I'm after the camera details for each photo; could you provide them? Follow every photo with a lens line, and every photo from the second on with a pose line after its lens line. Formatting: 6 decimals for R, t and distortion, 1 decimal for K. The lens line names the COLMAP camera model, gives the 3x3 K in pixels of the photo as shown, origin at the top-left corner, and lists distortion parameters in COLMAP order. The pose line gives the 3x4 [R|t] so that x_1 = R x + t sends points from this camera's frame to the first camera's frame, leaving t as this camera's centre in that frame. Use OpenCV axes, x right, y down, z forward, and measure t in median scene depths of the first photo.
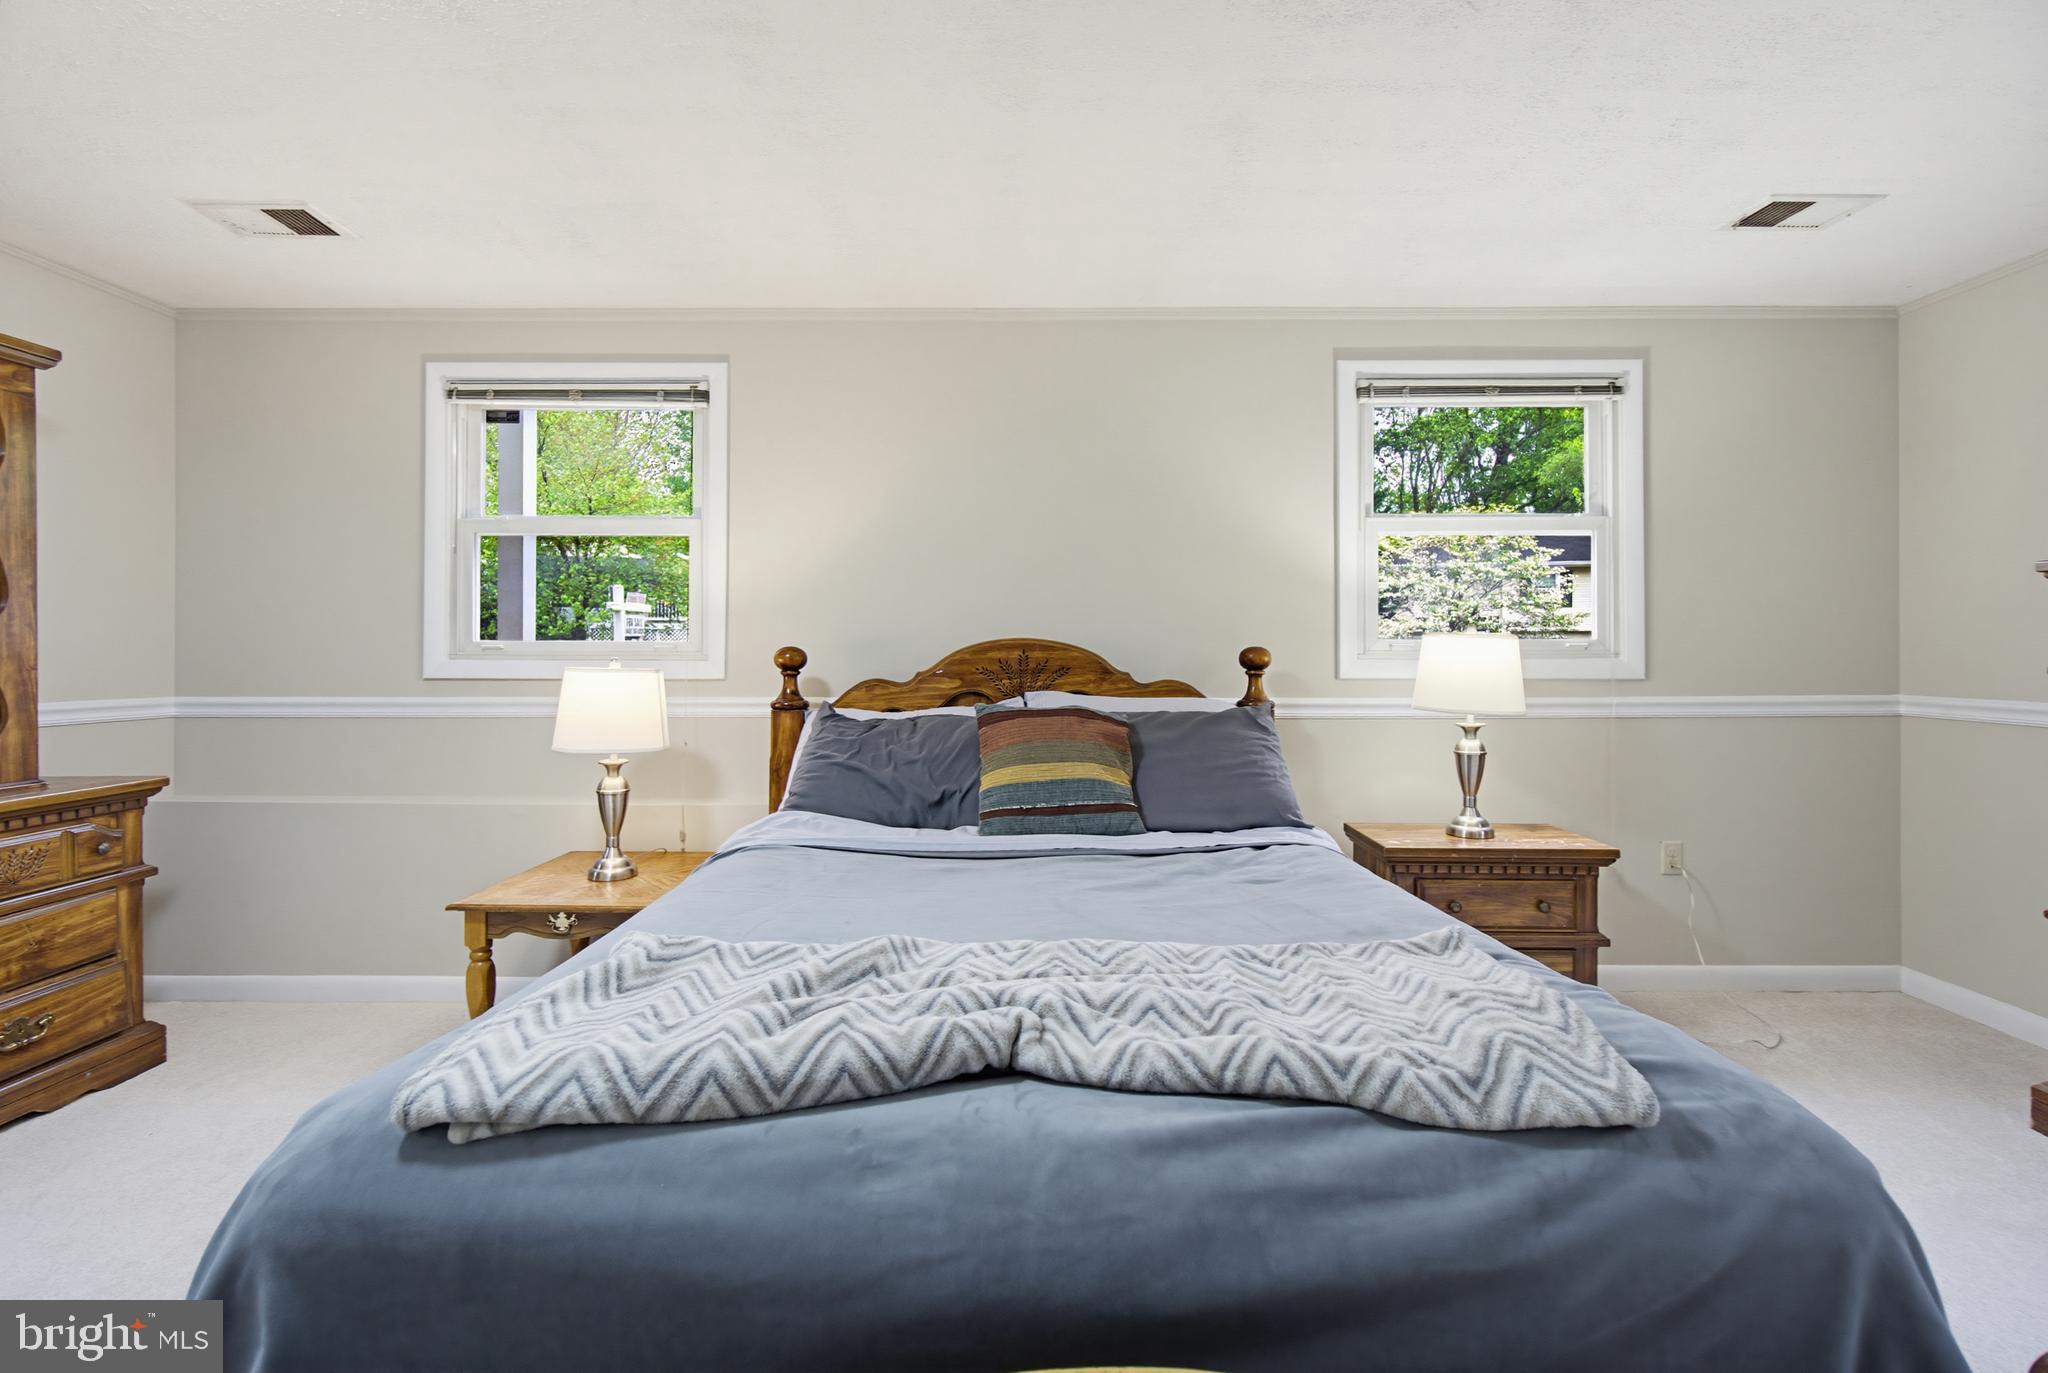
lens RADIAL K [[883.3, 0, 1035.5], [0, 883.3, 650.0], [0, 0, 1]] dist [-0.002269, 0.001258]
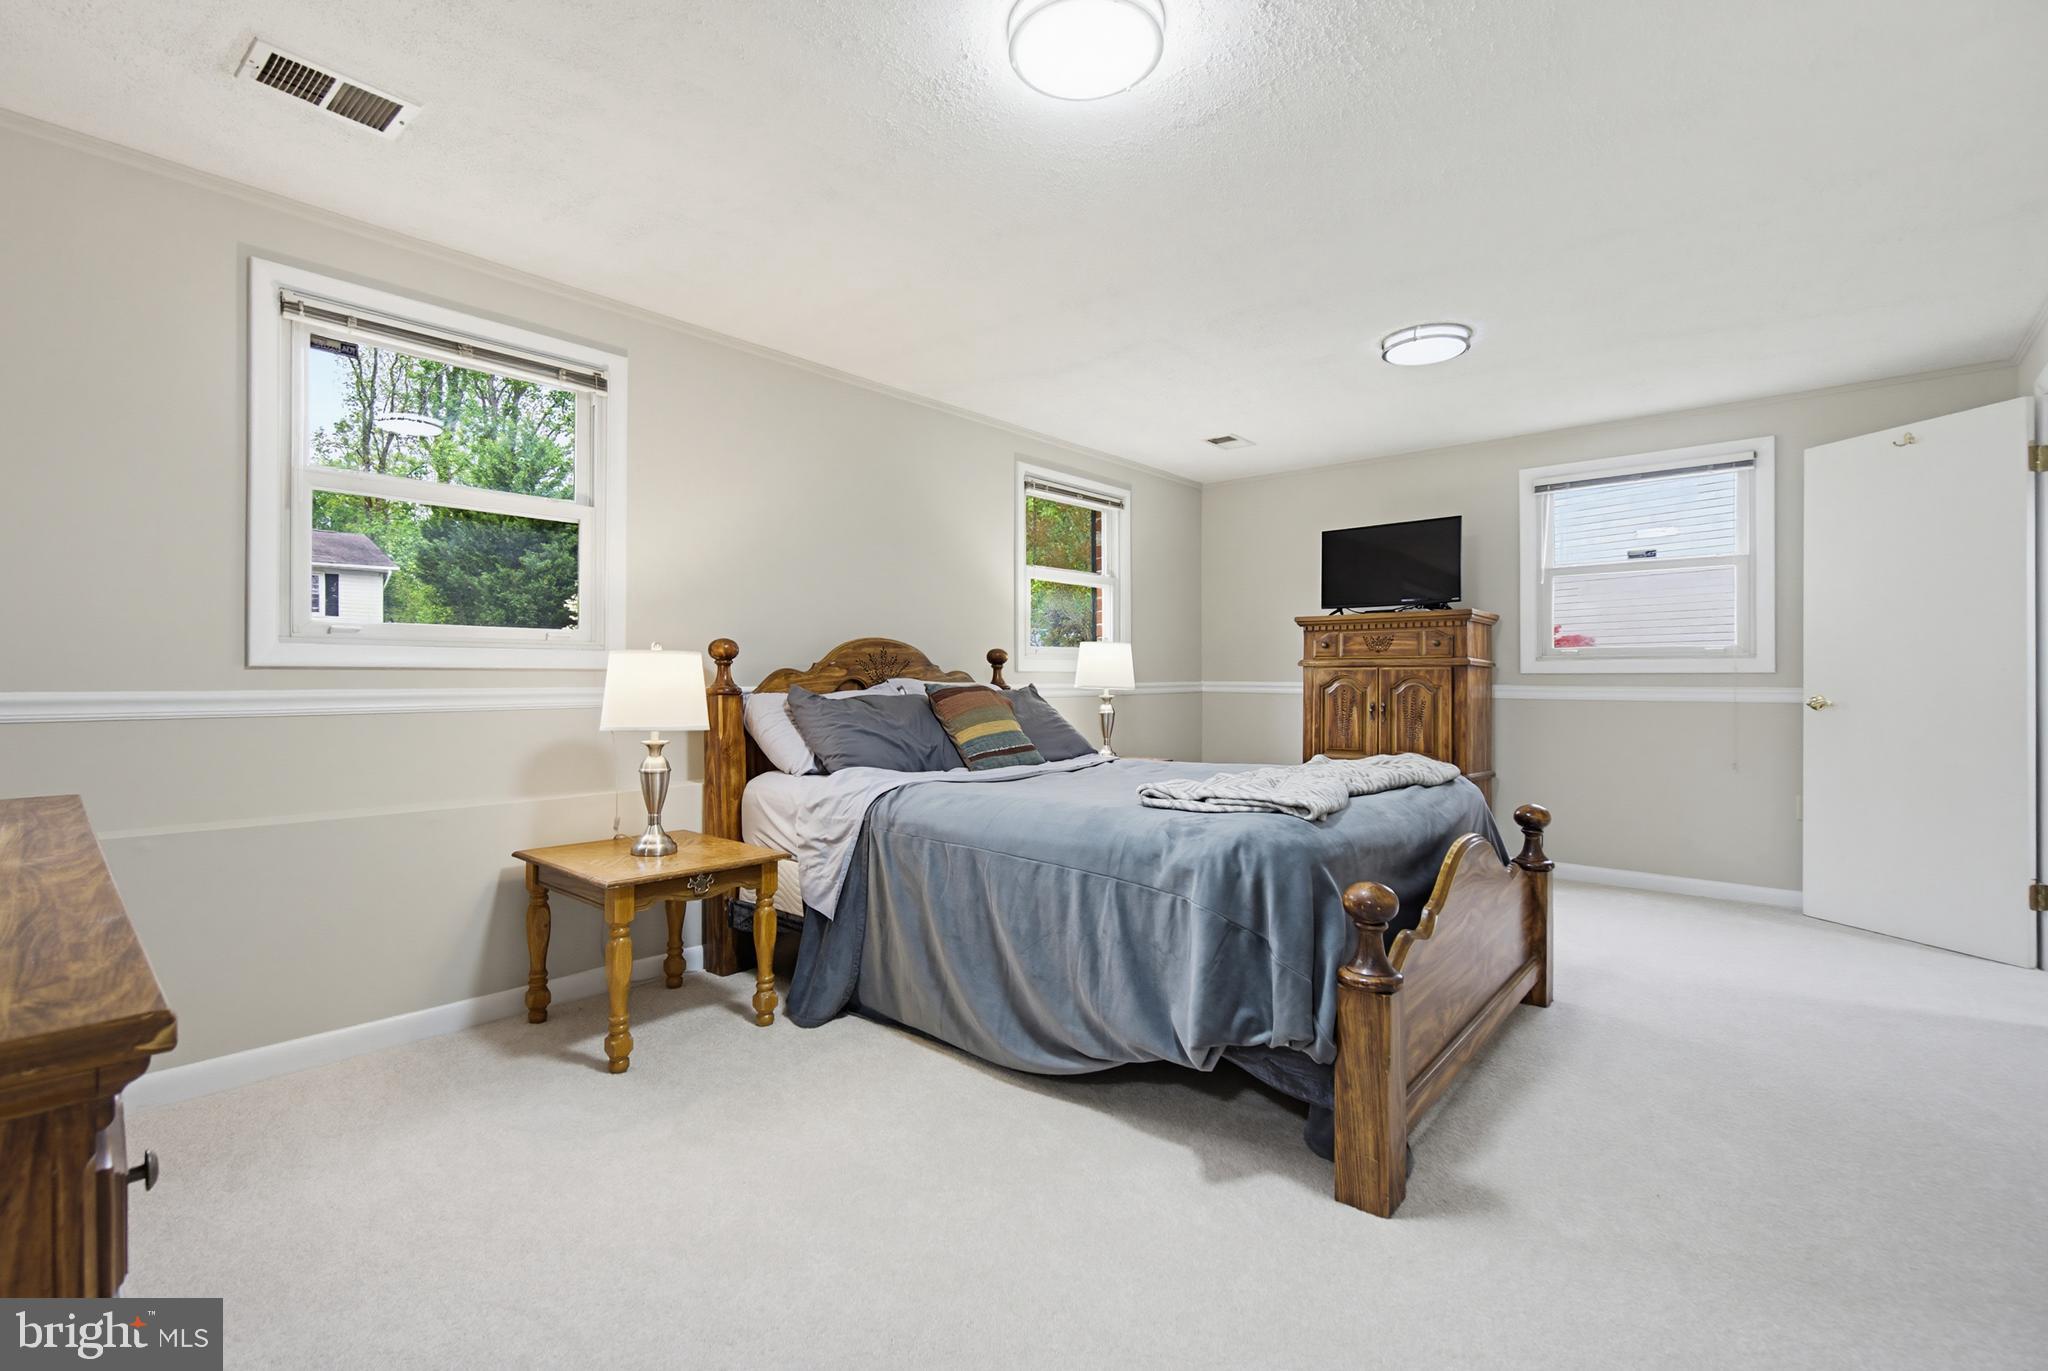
lens RADIAL K [[883.3, 0, 1028.4], [0, 883.3, 676.7], [0, 0, 1]] dist [-0.002269, 0.001258]
pose [[0.665974, -0.001517, 0.745974, -0.833098], [-0.005859, 0.999956, 0.007264, 0.032442], [-0.745952, -0.009209, 0.665936, -0.024439]]
